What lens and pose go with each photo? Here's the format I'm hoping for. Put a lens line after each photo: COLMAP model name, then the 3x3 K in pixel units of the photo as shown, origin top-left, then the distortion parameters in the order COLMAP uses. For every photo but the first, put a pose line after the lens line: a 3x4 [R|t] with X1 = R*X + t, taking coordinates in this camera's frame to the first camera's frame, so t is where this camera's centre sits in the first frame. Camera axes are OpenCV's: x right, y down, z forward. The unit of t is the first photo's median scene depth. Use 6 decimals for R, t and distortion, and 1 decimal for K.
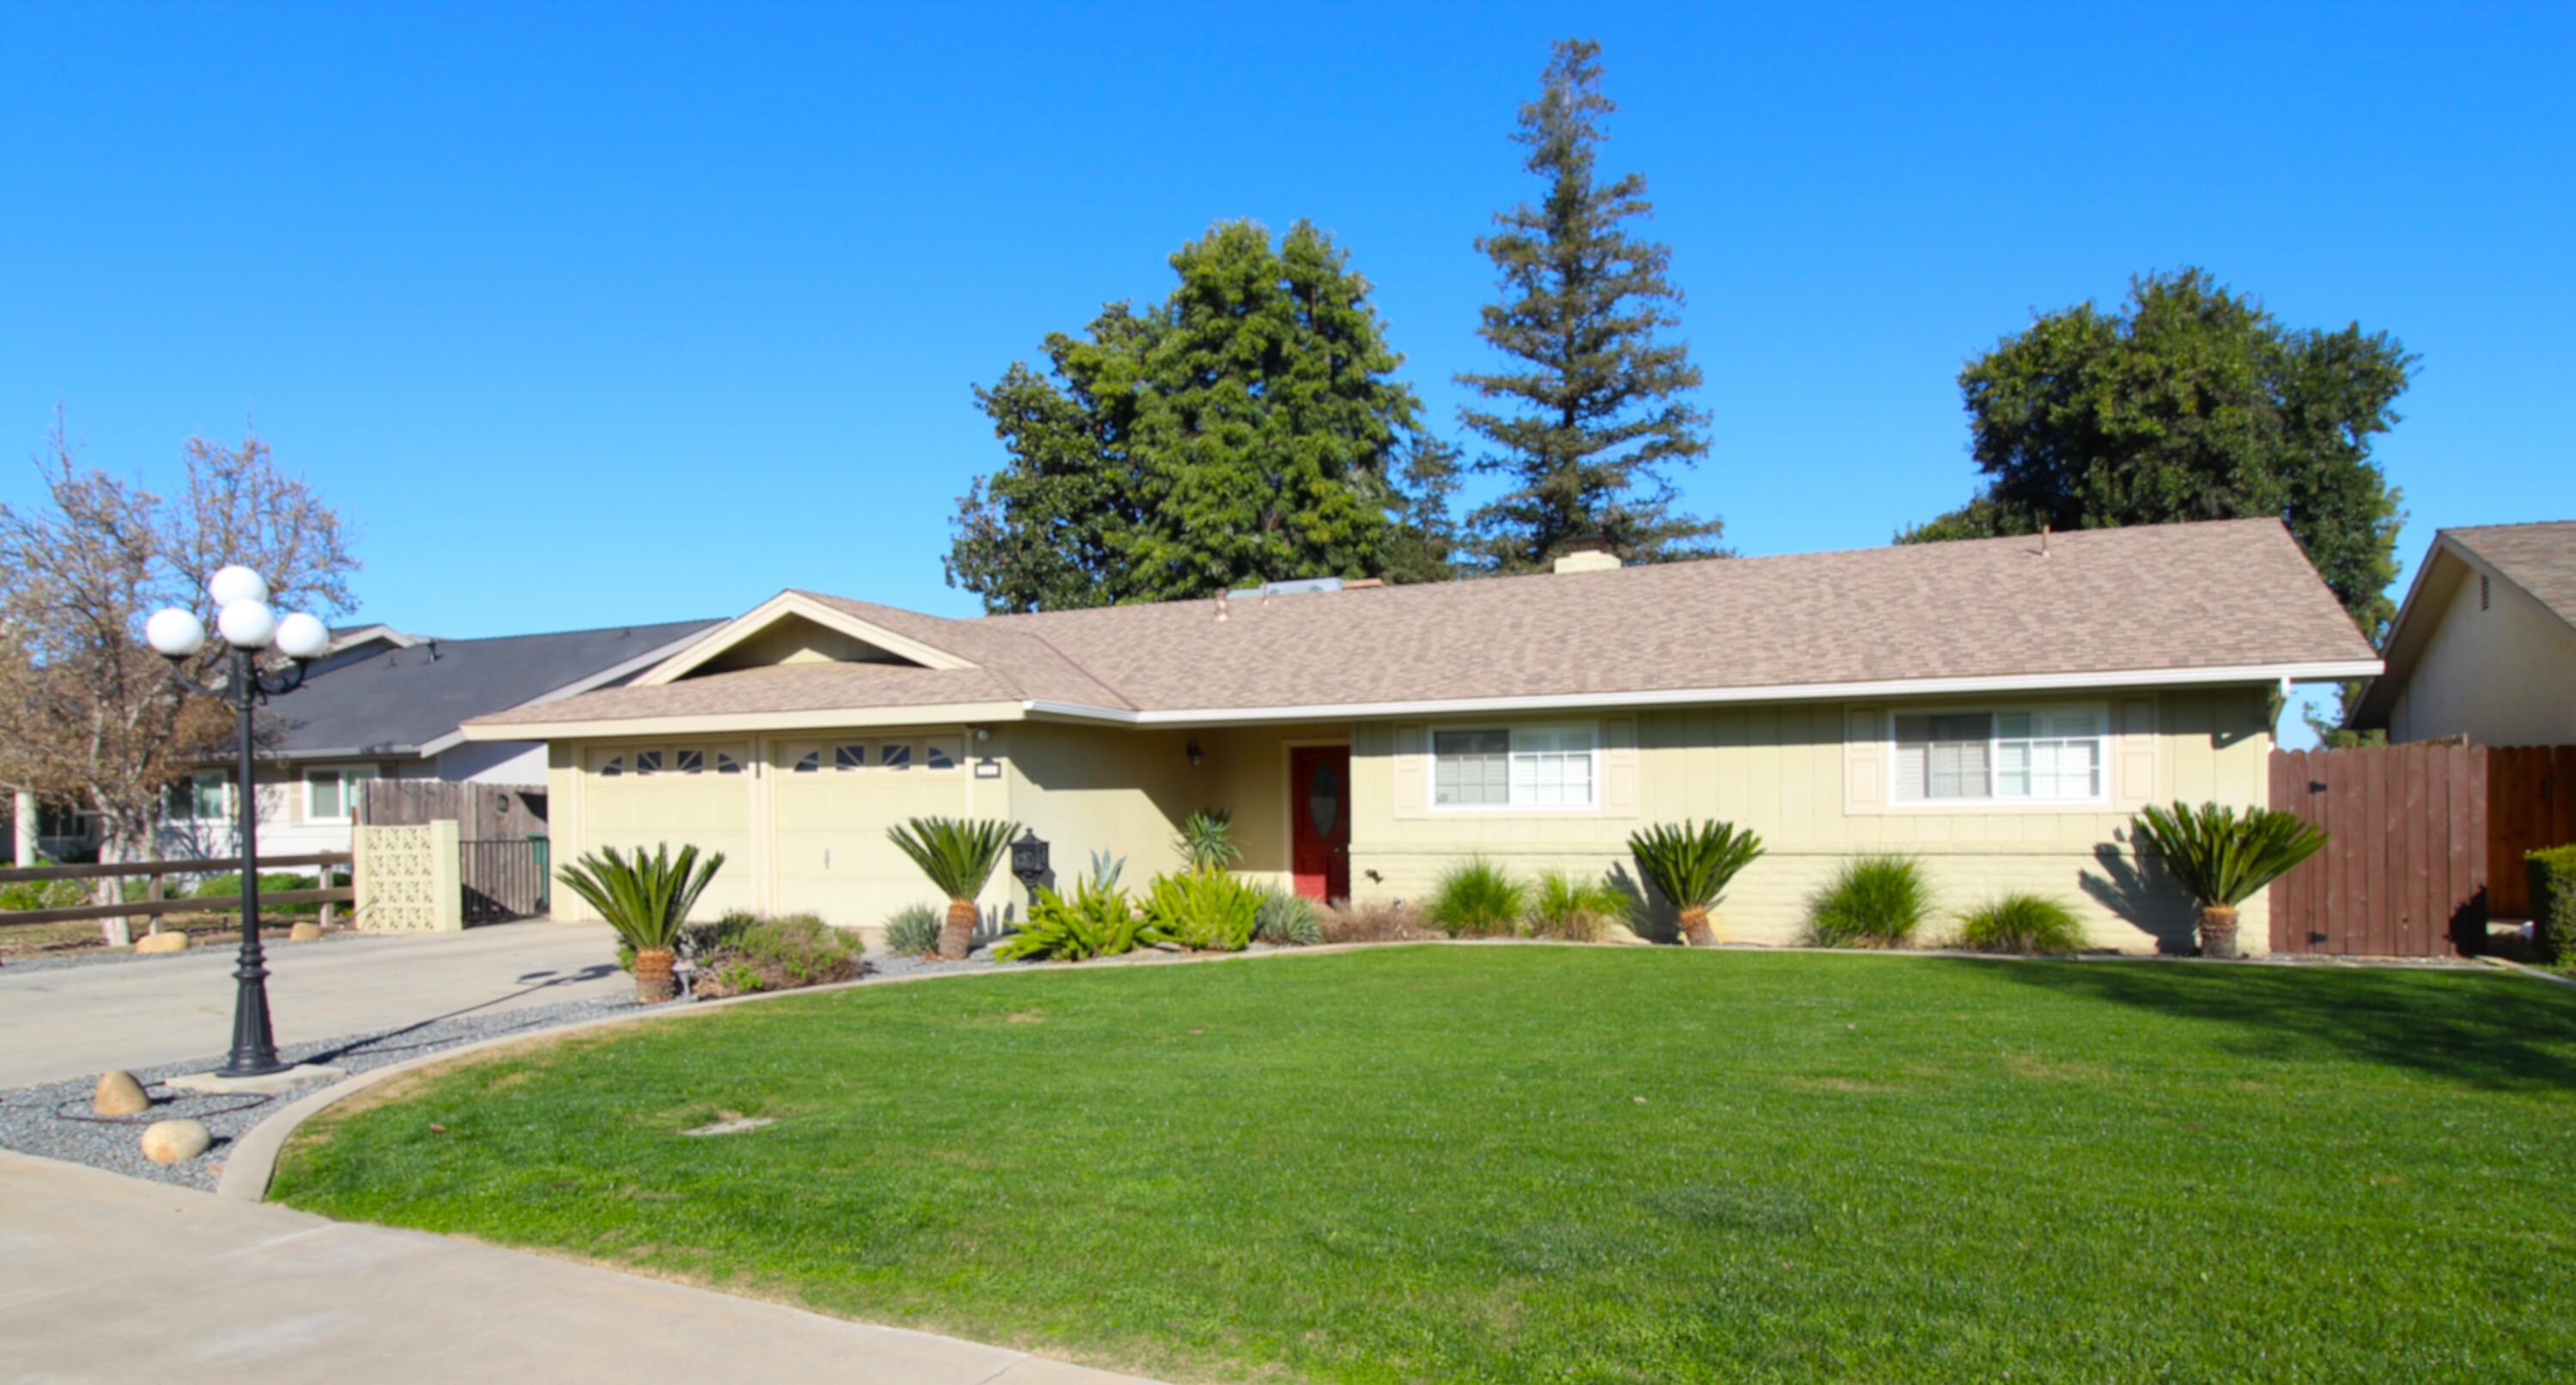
lens RADIAL K [[1465.7, 0, 1285.0], [0, 1465.7, 872.1], [0, 0, 1]] dist [0.000036, -0.000261]
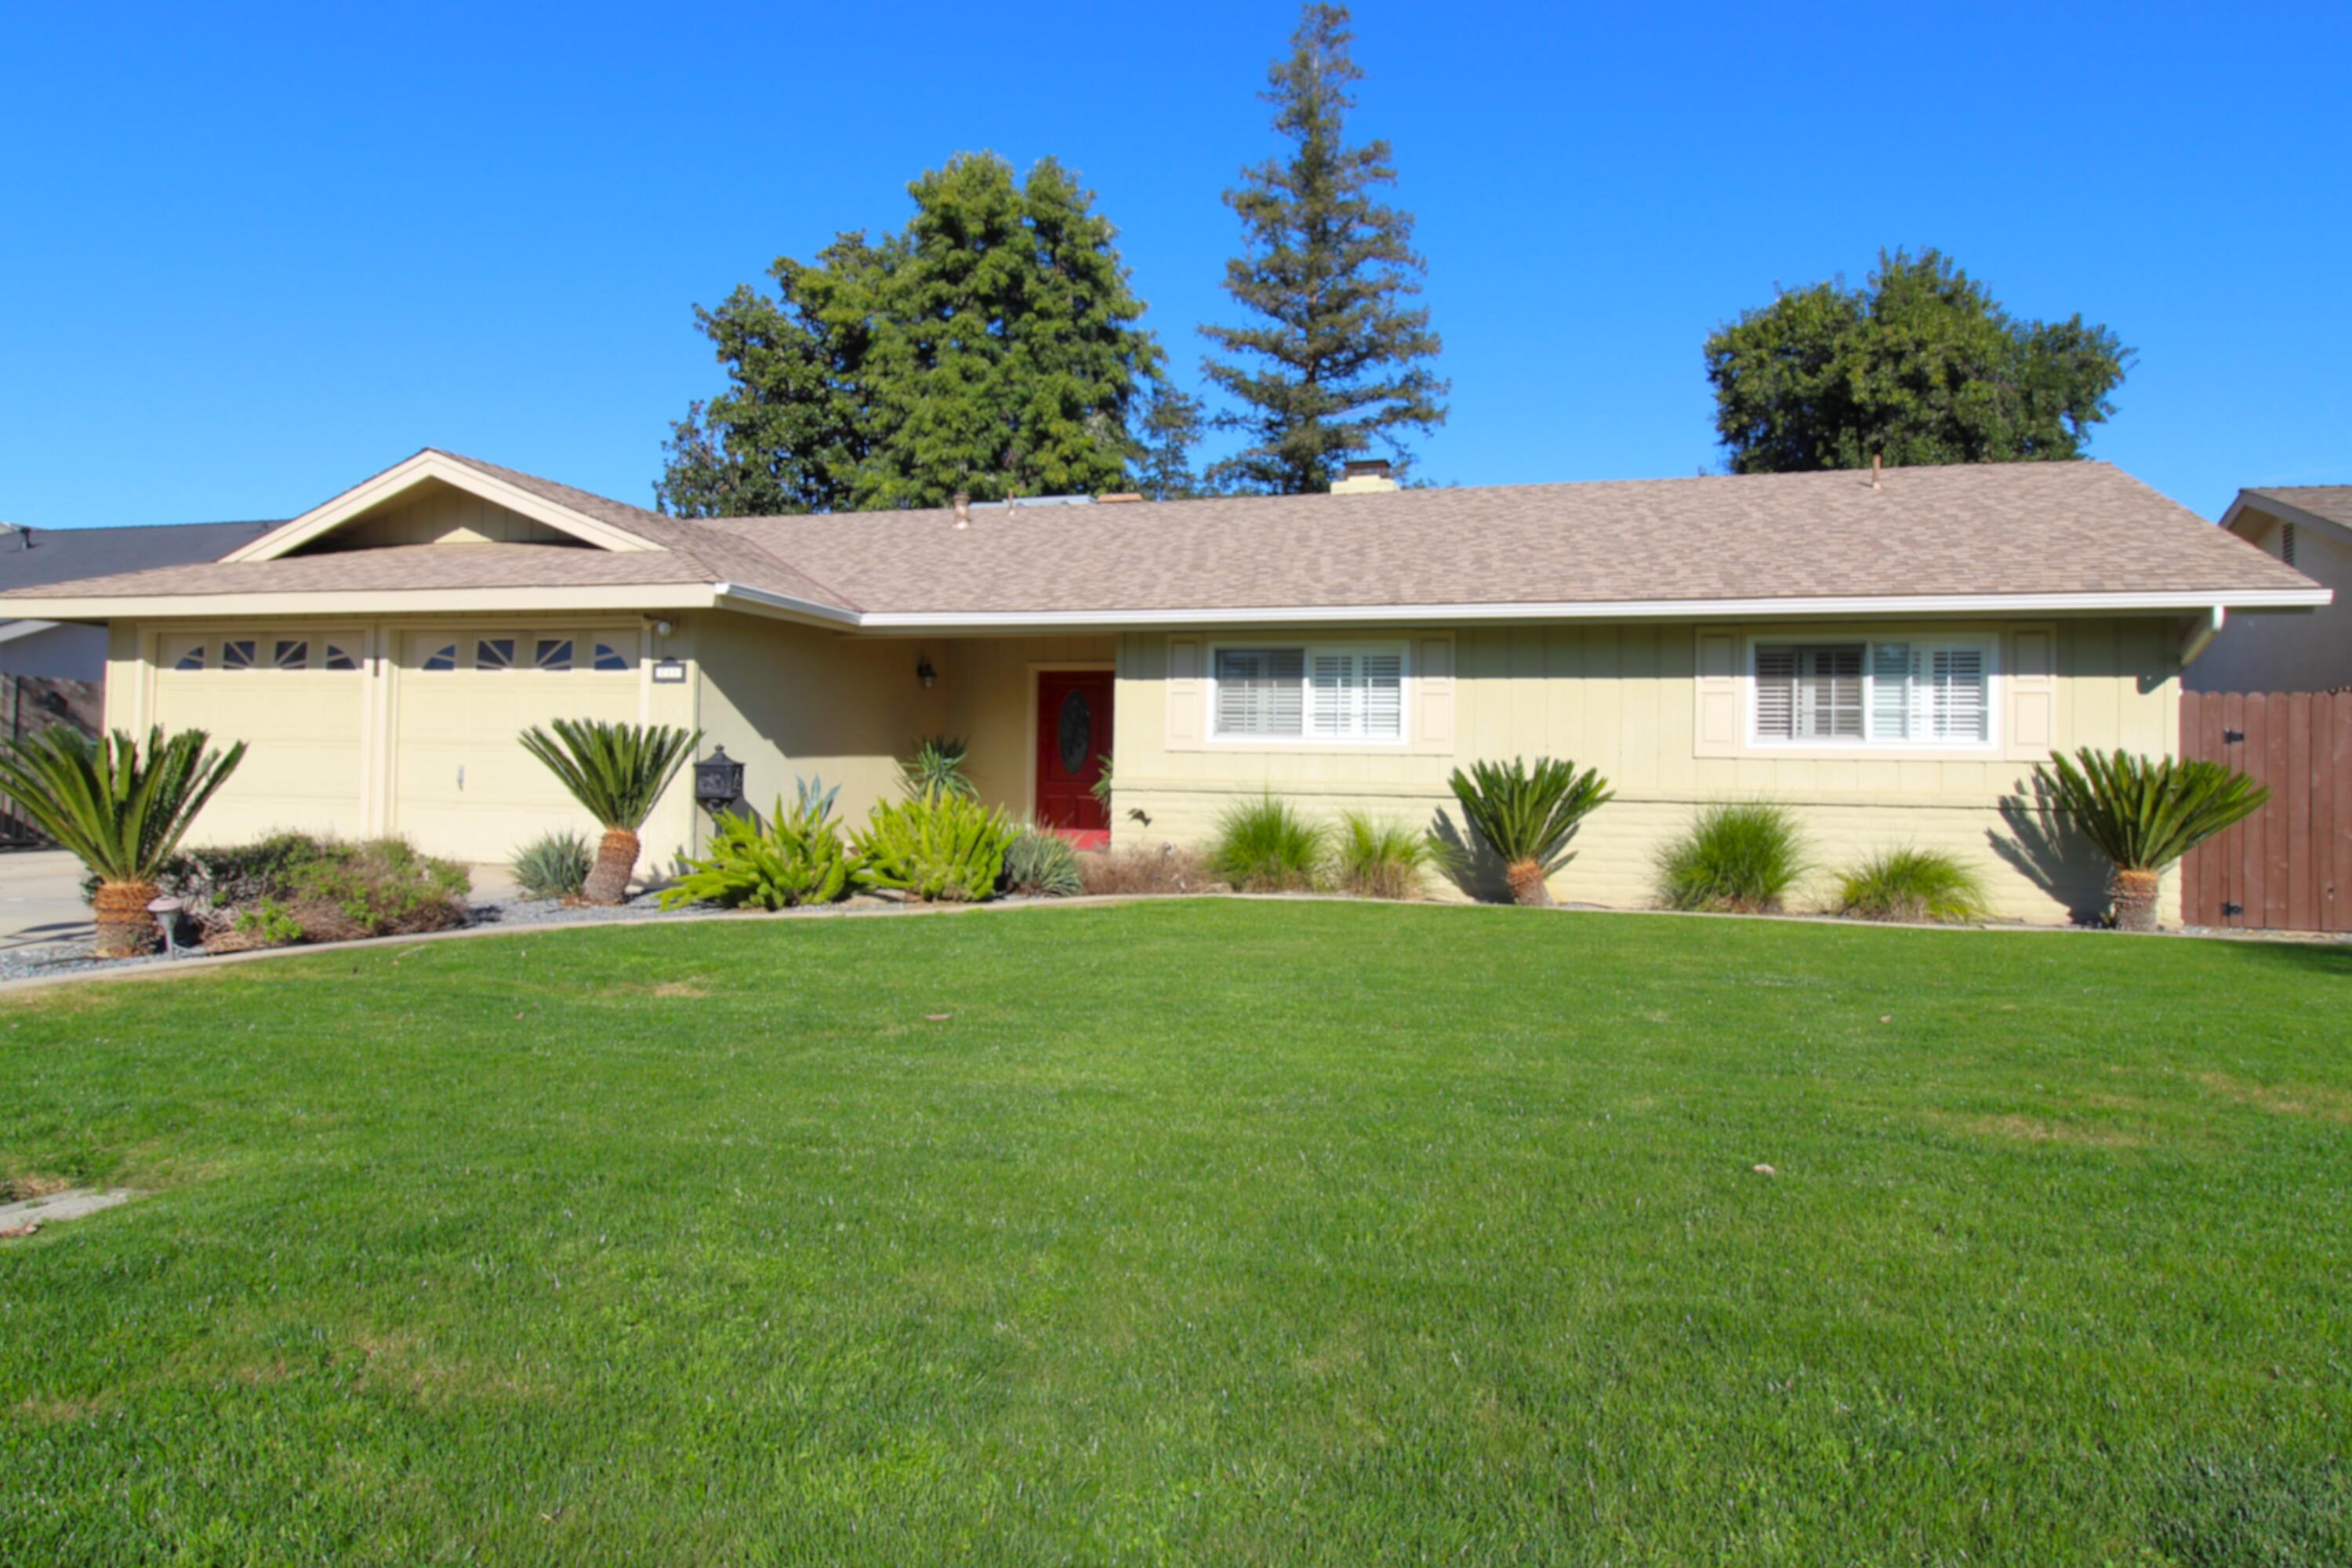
lens RADIAL K [[1416.6, 0, 1176.0], [0, 1416.6, 784.0], [0, 0, 1]] dist [-0.000069, -0.000946]
pose [[0.992099, 0.029225, 0.122010, -0.010269], [-0.024810, 0.998987, -0.037546, 0.007514], [-0.122983, 0.034222, 0.991819, 0.102690]]
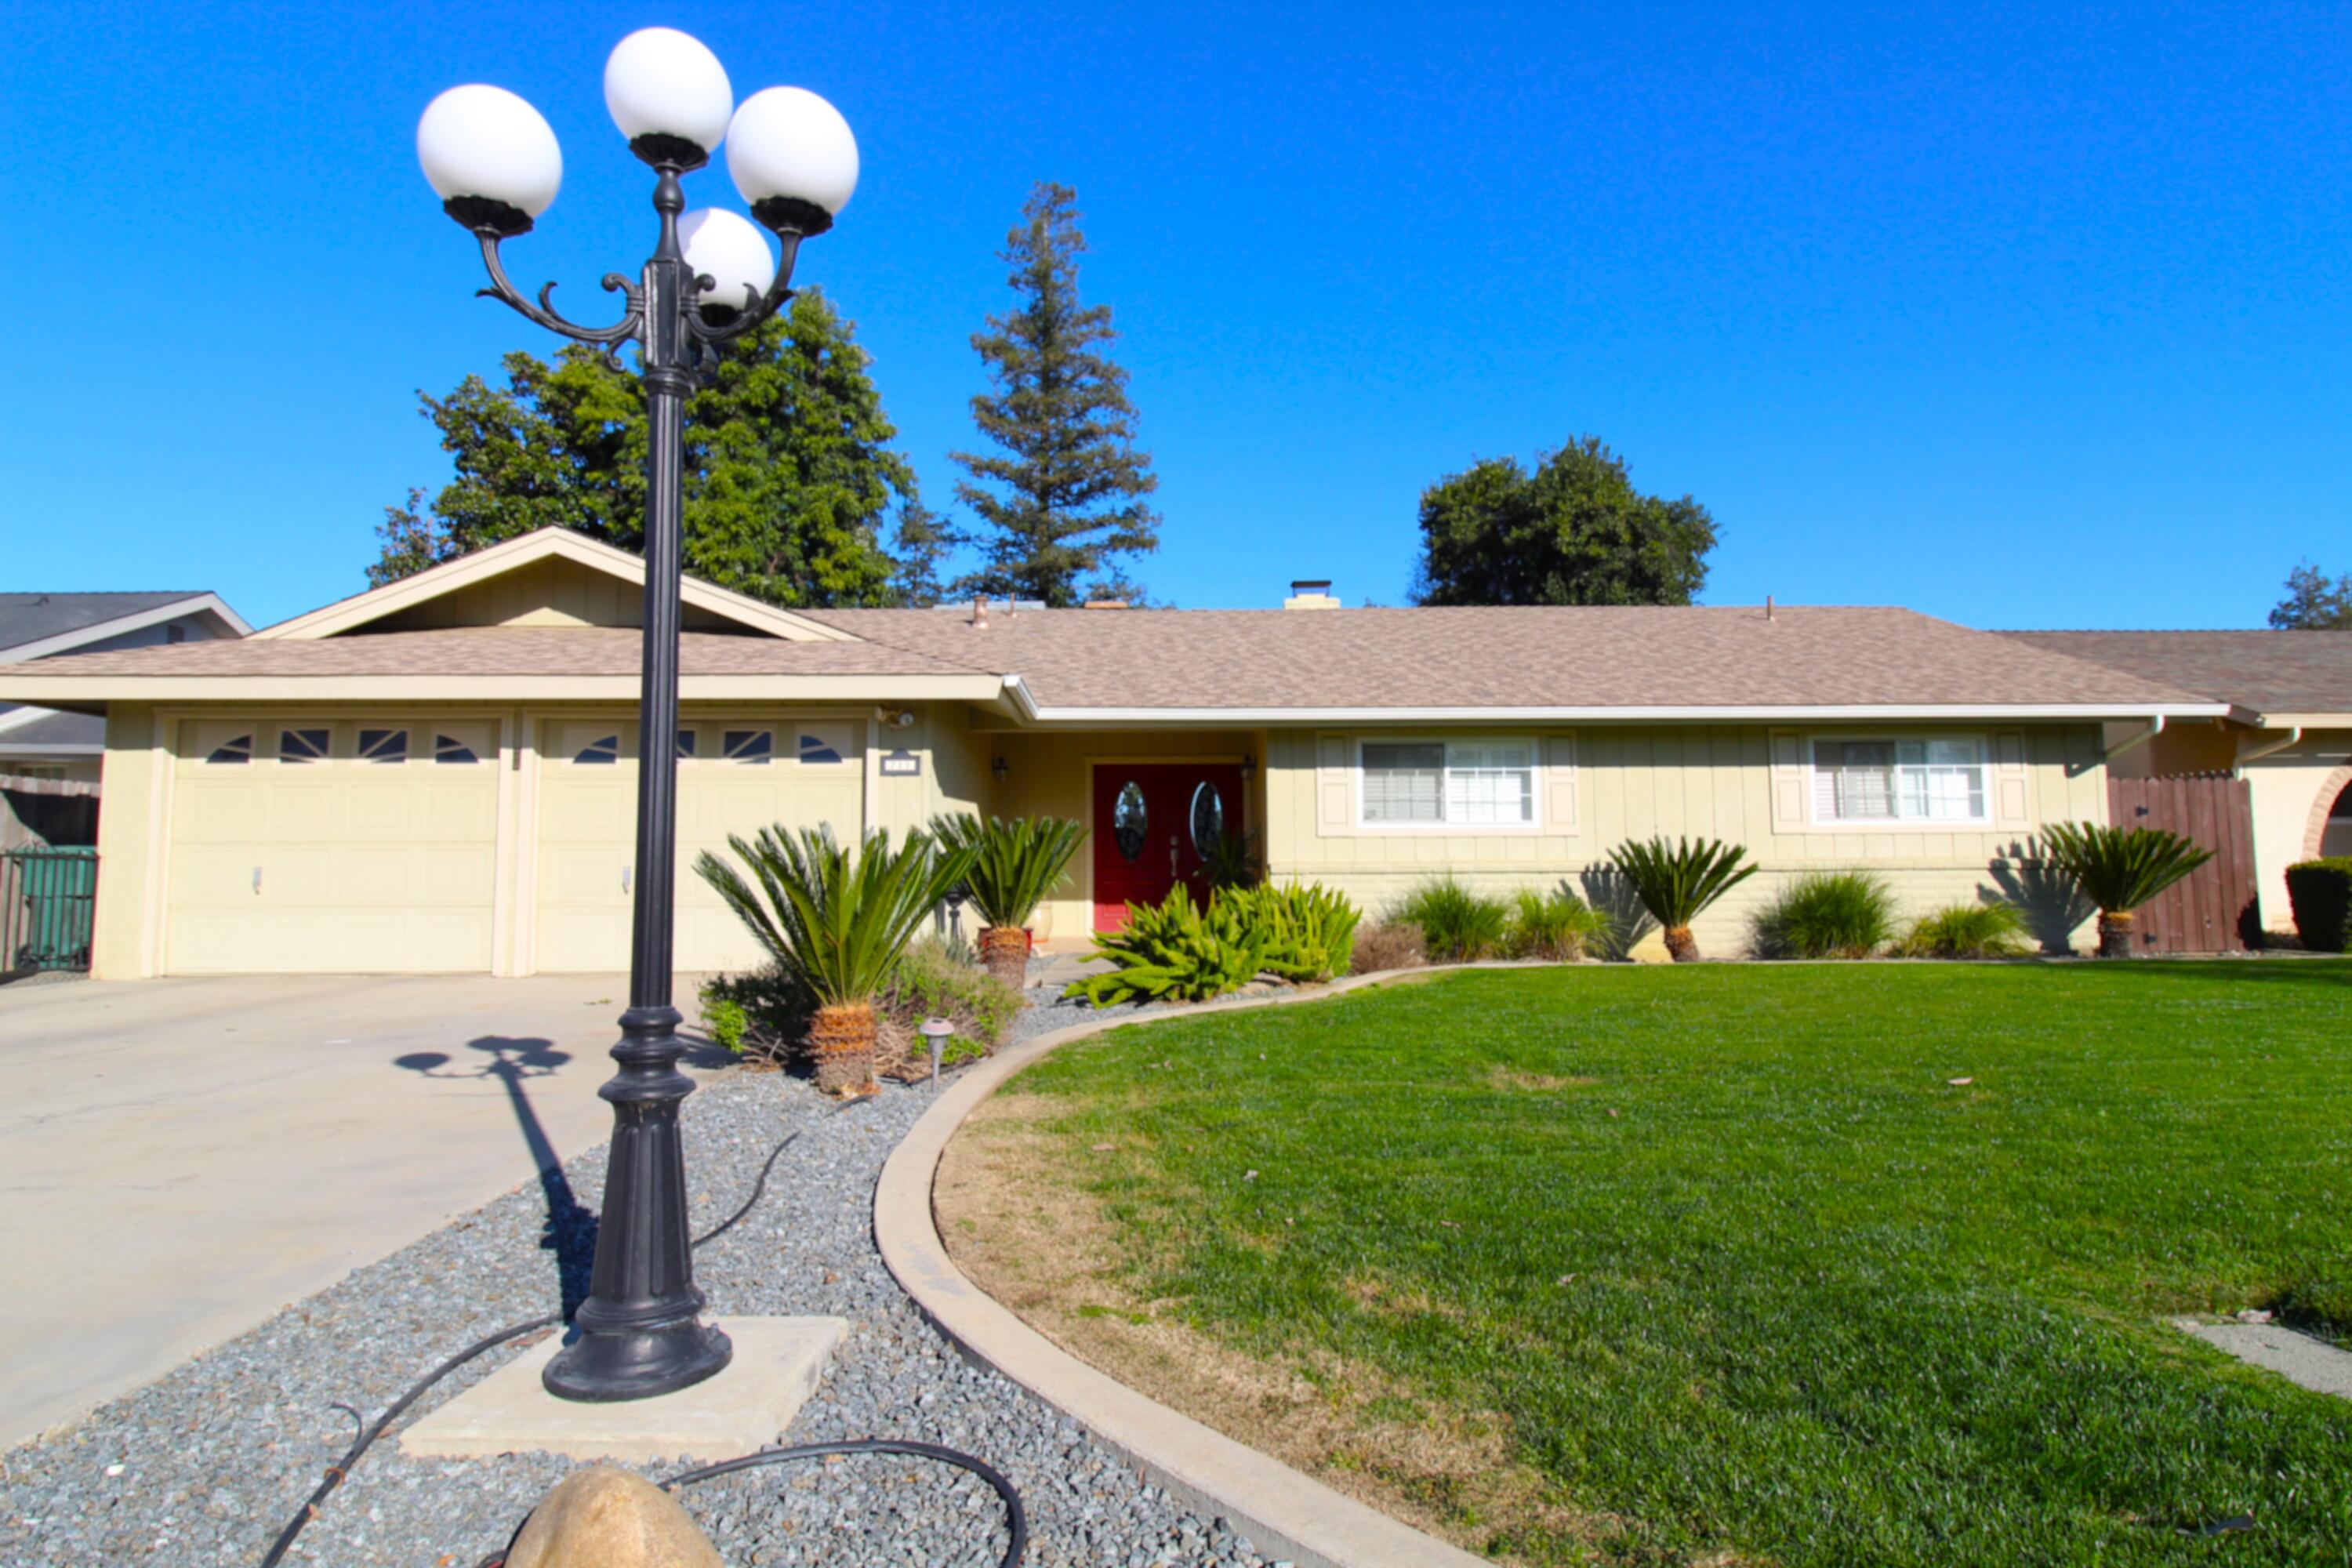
lens RADIAL K [[1268.7, 0, 1176.0], [0, 1268.7, 784.0], [0, 0, 1]] dist [-0.000737, -0.000630]
pose [[0.904039, 0.032109, 0.426243, -0.190863], [0.014087, 0.994395, -0.104786, 0.007355], [-0.427218, 0.100736, 0.898519, 0.173244]]
